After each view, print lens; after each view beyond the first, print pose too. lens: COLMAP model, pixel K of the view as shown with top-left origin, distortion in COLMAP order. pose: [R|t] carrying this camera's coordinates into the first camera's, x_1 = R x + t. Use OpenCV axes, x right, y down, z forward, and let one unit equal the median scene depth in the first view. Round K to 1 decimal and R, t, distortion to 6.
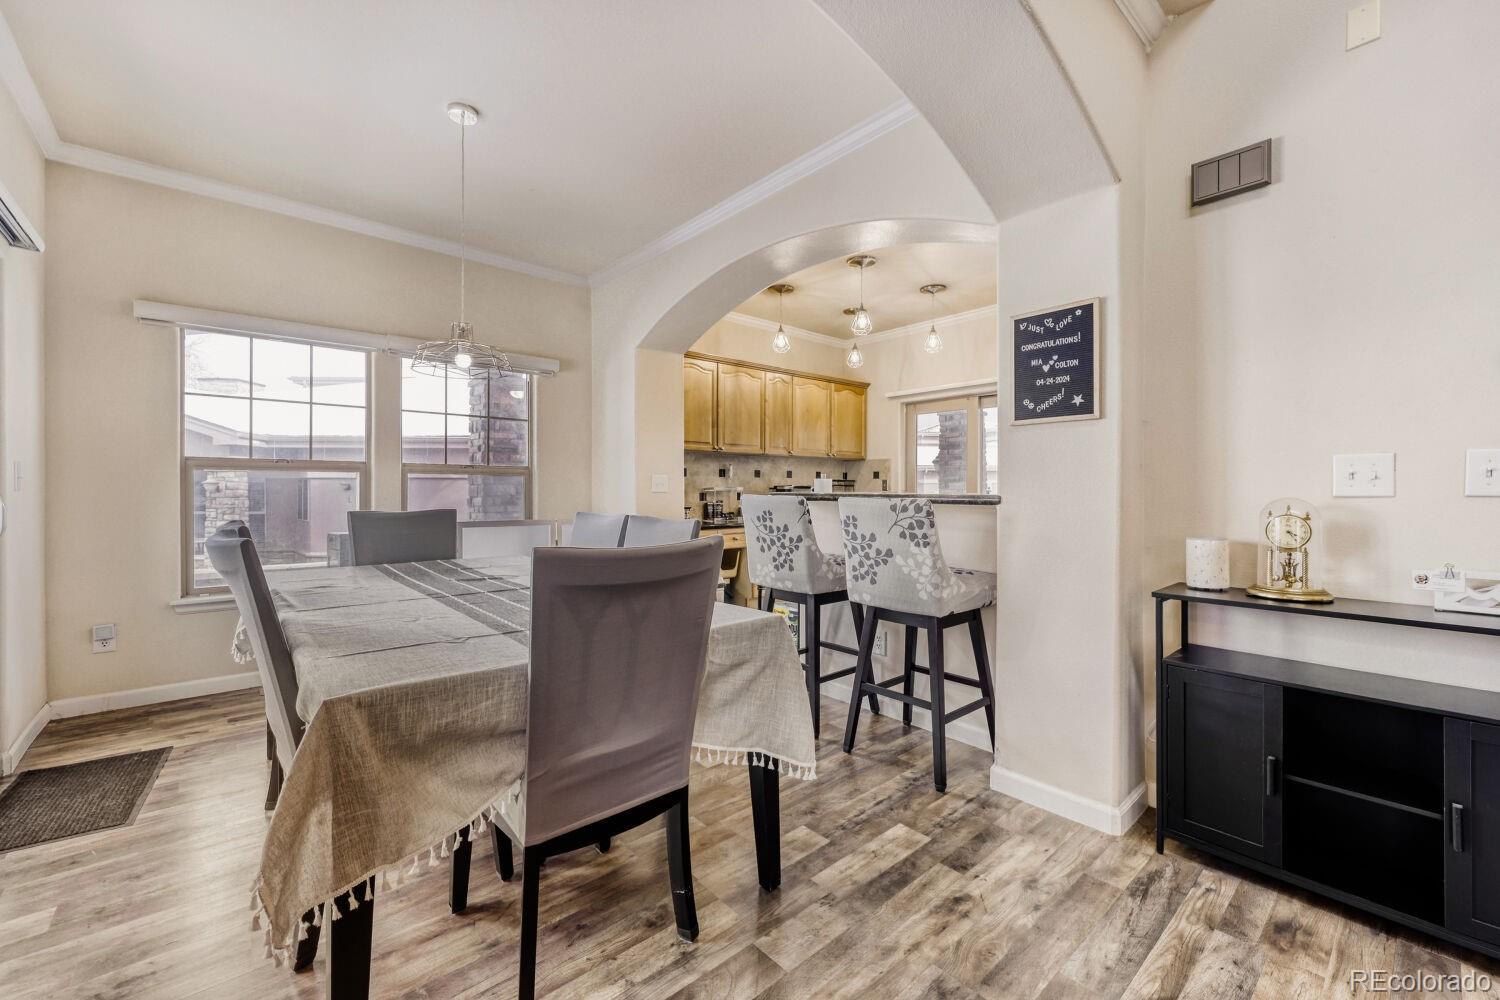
lens RADIAL K [[612.7, 0, 746.9], [0, 612.7, 488.7], [0, 0, 1]] dist [-0.001360, 0.000038]
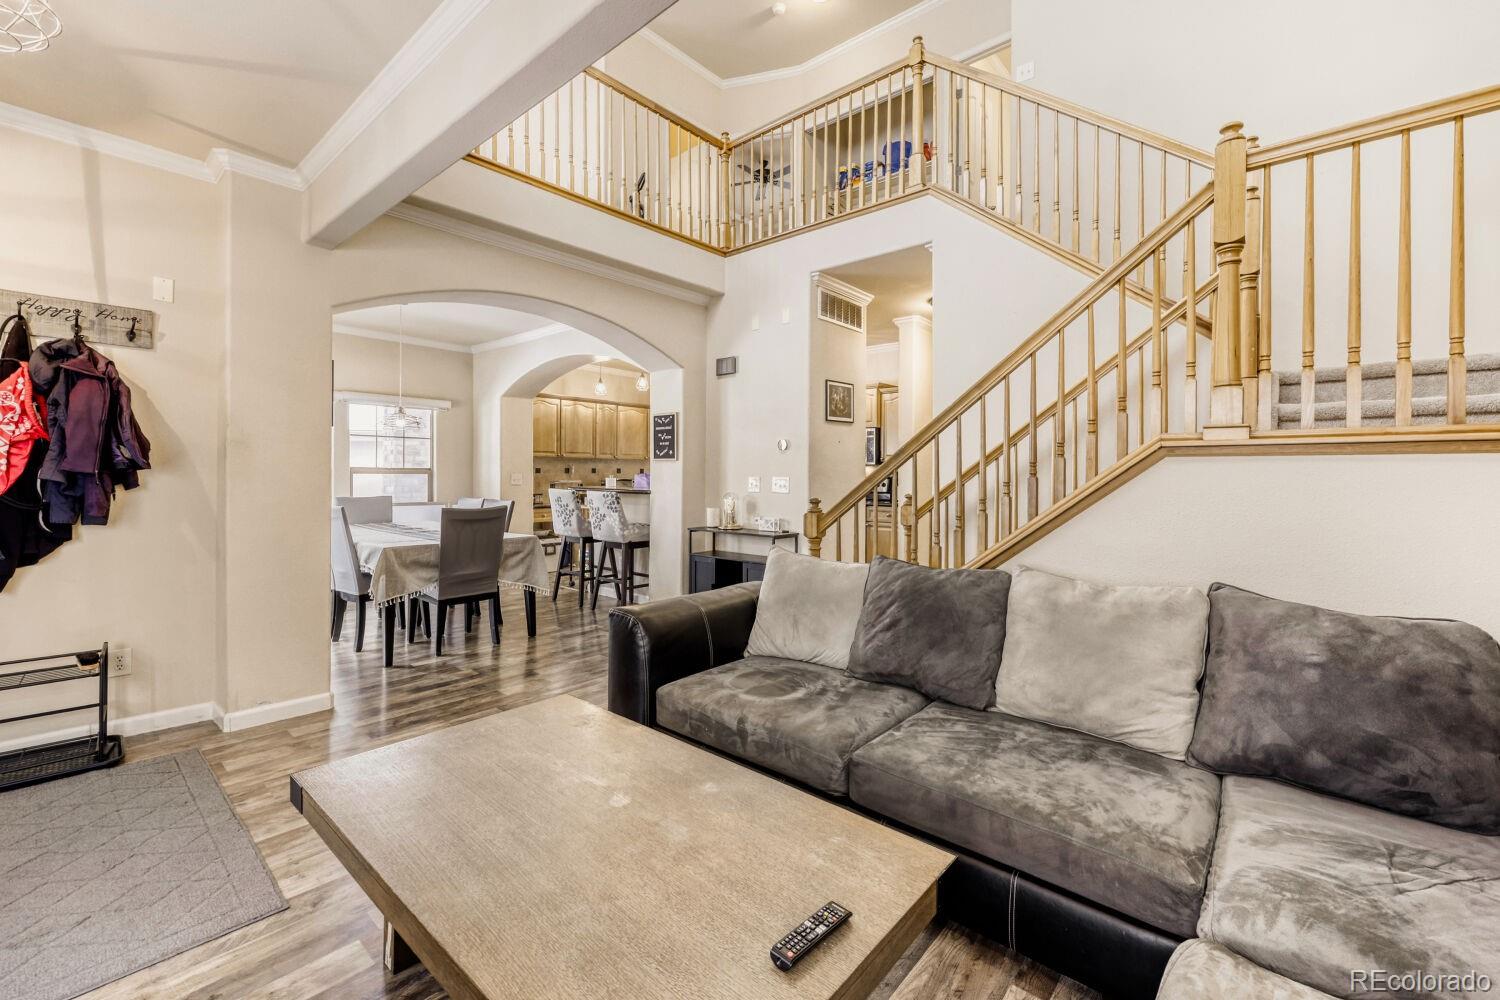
lens RADIAL K [[630.8, 0, 750.8], [0, 630.8, 475.8], [0, 0, 1]] dist [-0.000045, 0.000049]
pose [[0.989781, 0.002860, 0.142570, 0.359980], [-0.003894, 0.999968, 0.006973, -0.049594], [-0.142546, -0.007457, 0.989760, -1.145685]]
